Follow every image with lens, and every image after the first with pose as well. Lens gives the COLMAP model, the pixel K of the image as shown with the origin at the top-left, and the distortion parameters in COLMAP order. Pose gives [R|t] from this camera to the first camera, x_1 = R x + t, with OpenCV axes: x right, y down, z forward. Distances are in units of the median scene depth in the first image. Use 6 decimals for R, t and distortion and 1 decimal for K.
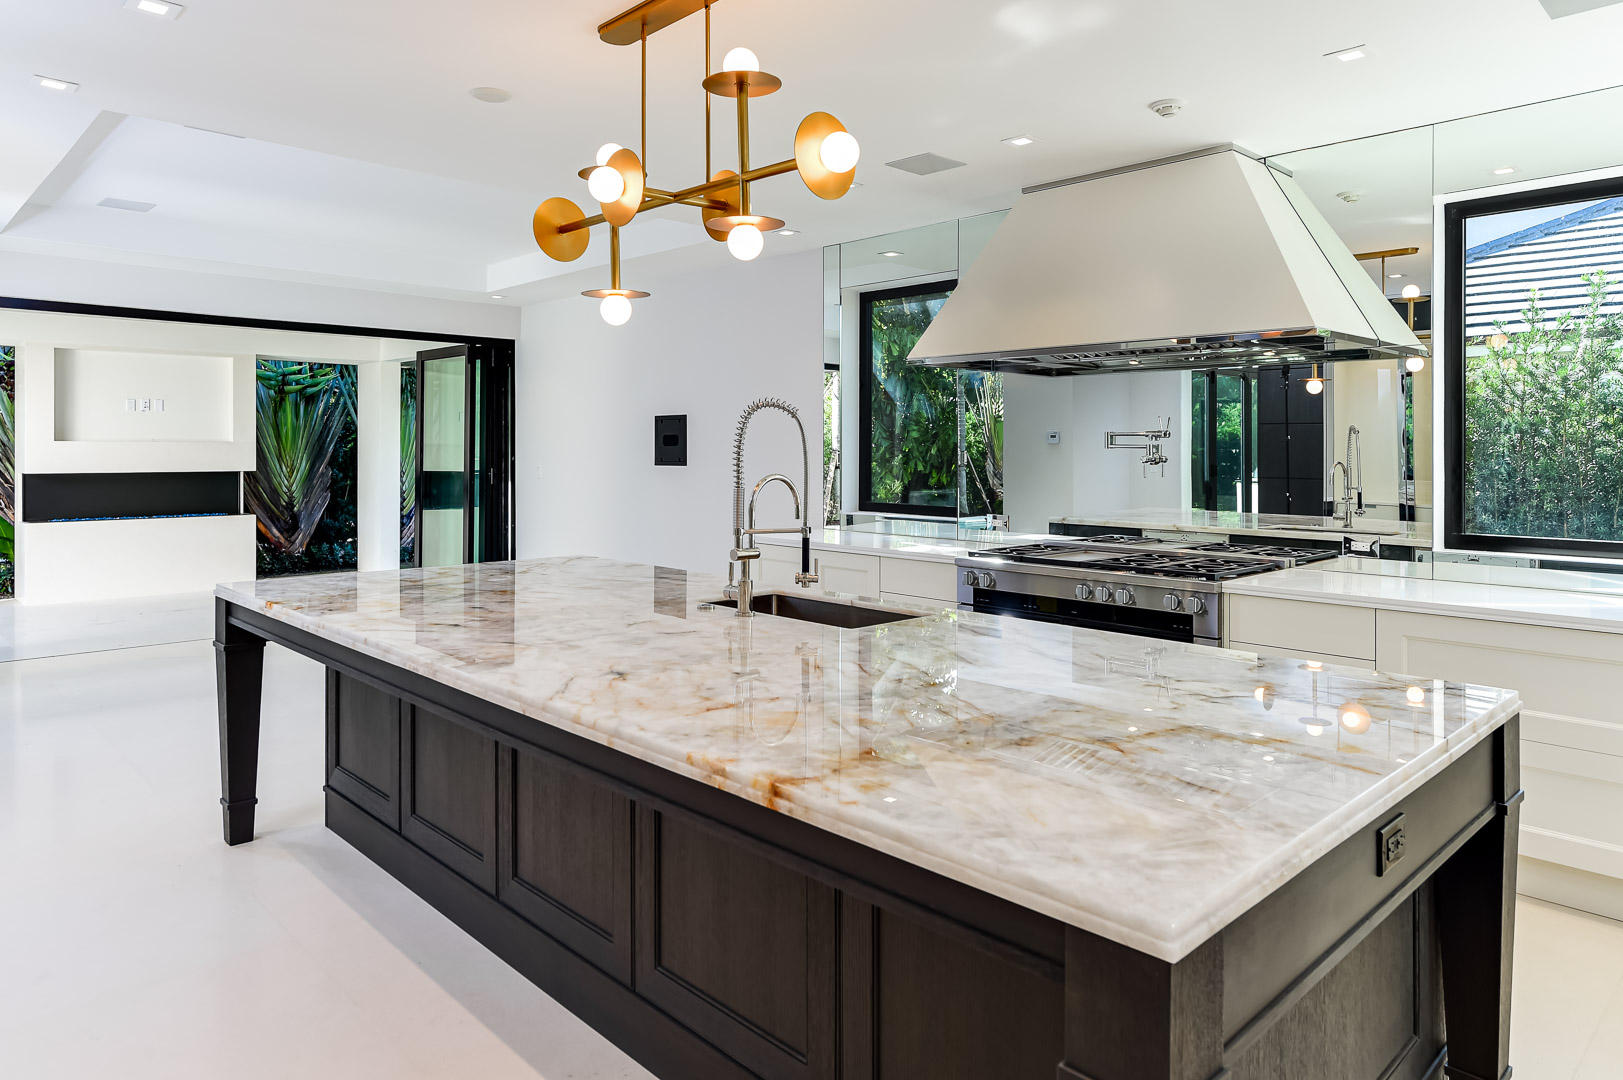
lens RADIAL K [[1020.0, 0, 795.3], [0, 1020.0, 444.3], [0, 0, 1]] dist [0.001301, -0.000087]
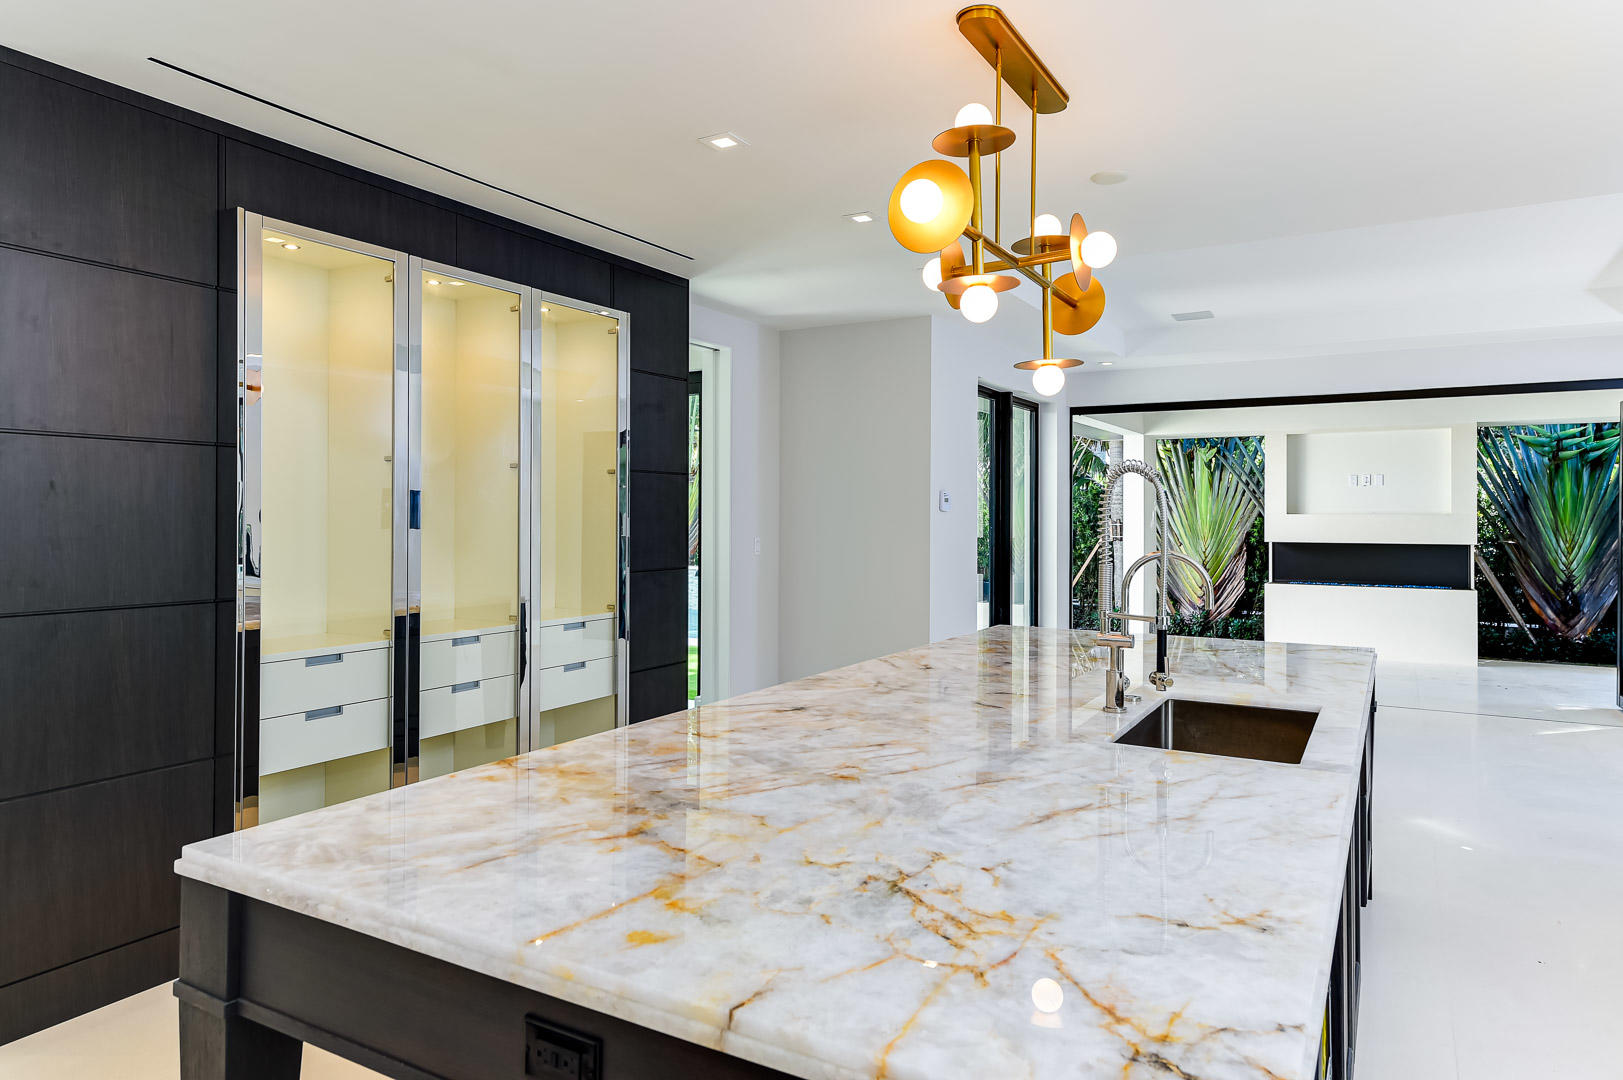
lens RADIAL K [[1003.8, 0, 819.4], [0, 1003.8, 520.1], [0, 0, 1]] dist [0.008164, 0.001598]
pose [[0.280992, 0.002222, -0.959708, 0.196033], [0.000310, 0.999997, 0.002406, 0.000652], [0.959710, -0.000974, 0.280990, 0.144510]]
